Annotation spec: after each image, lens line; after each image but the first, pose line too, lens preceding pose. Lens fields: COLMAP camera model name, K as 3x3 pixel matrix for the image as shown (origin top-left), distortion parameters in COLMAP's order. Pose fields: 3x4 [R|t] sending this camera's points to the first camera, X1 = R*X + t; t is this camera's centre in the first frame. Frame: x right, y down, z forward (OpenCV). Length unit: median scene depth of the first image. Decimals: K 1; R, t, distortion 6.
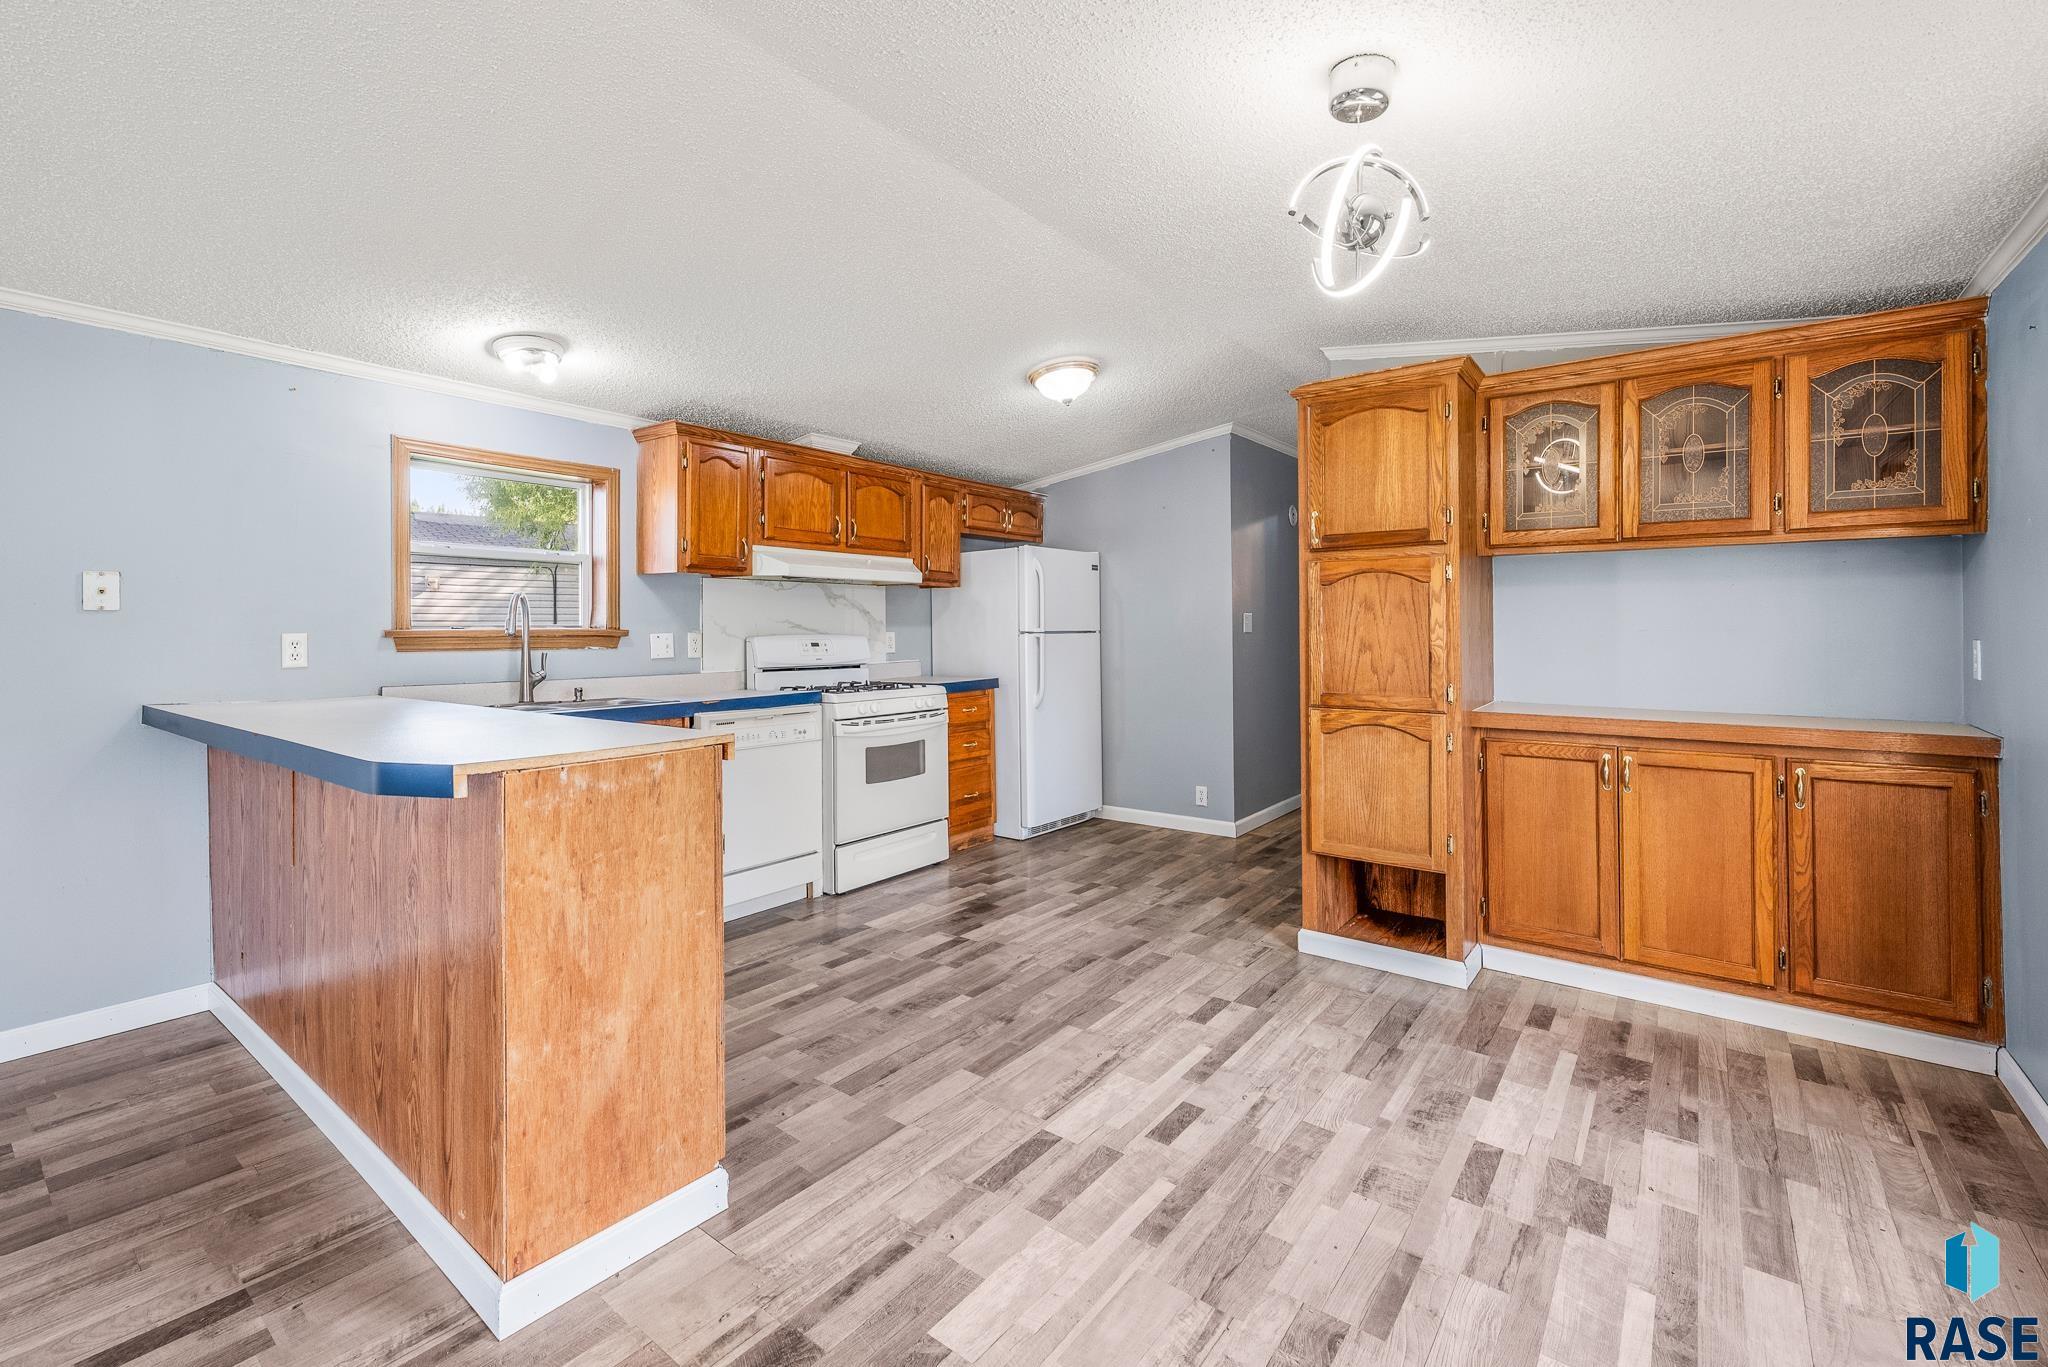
lens RADIAL K [[884.7, 0, 998.0], [0, 884.7, 625.5], [0, 0, 1]] dist [-0.000678, -0.000062]
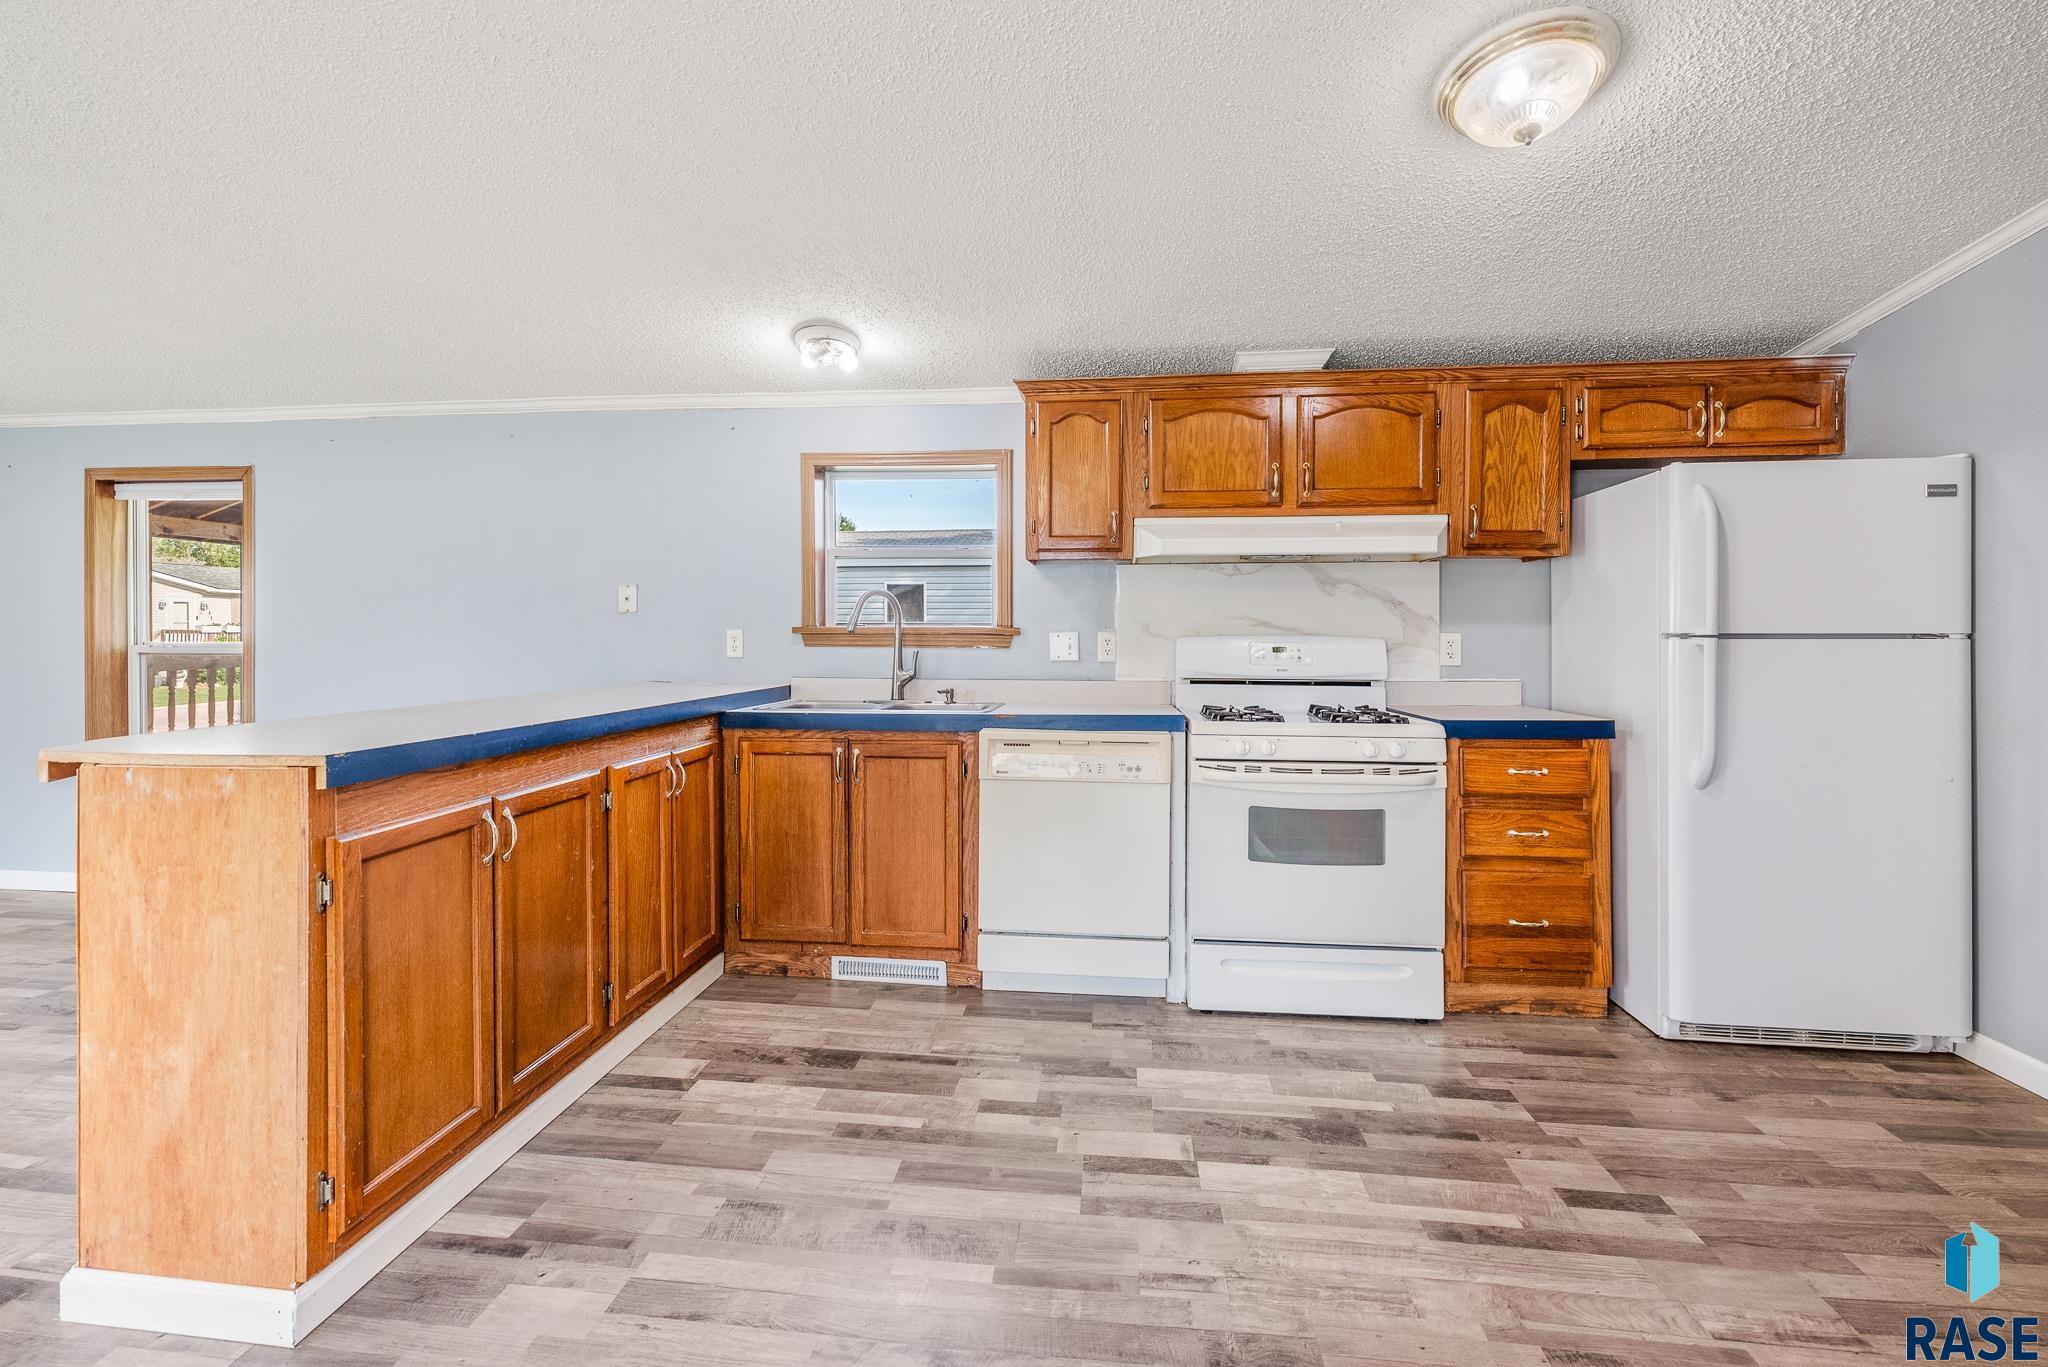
lens RADIAL K [[867.7, 0, 1022.9], [0, 867.7, 636.2], [0, 0, 1]] dist [-0.001380, -0.000046]
pose [[0.530660, 0.009286, -0.847534, 0.434312], [-0.000150, 0.999941, 0.010862, 0.004969], [0.847585, -0.005637, 0.530630, 0.712256]]
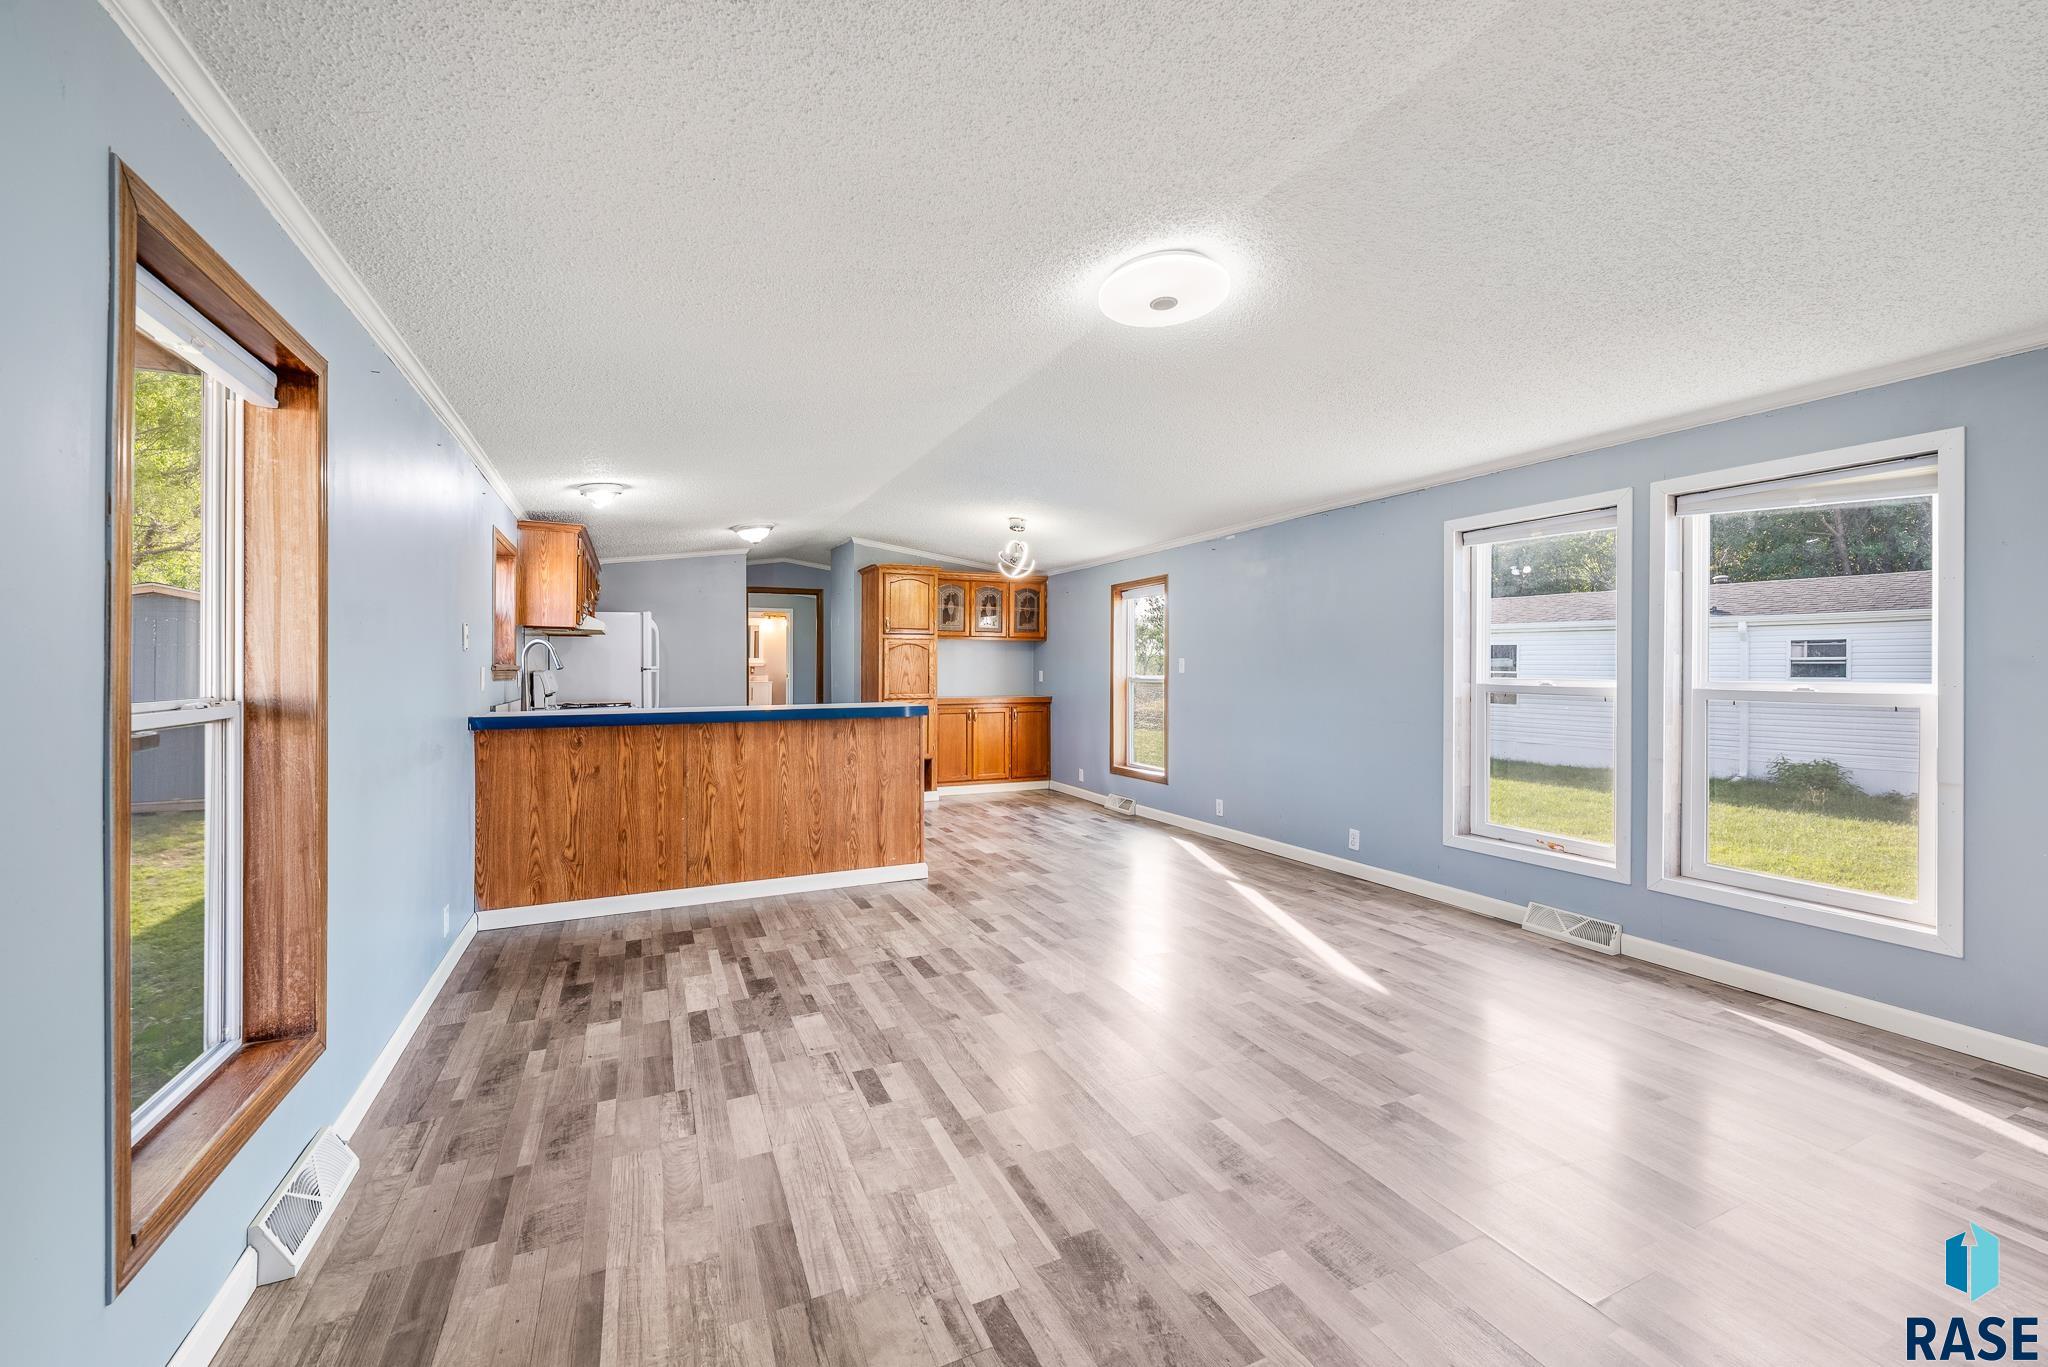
lens RADIAL K [[822.9, 0, 1031.1], [0, 822.9, 668.5], [0, 0, 1]] dist [0.000660, -0.000003]
pose [[0.442700, 0.001887, 0.896668, -1.599281], [-0.003868, 0.999993, -0.000195, 0.007961], [-0.896662, -0.003382, 0.442704, -0.363759]]
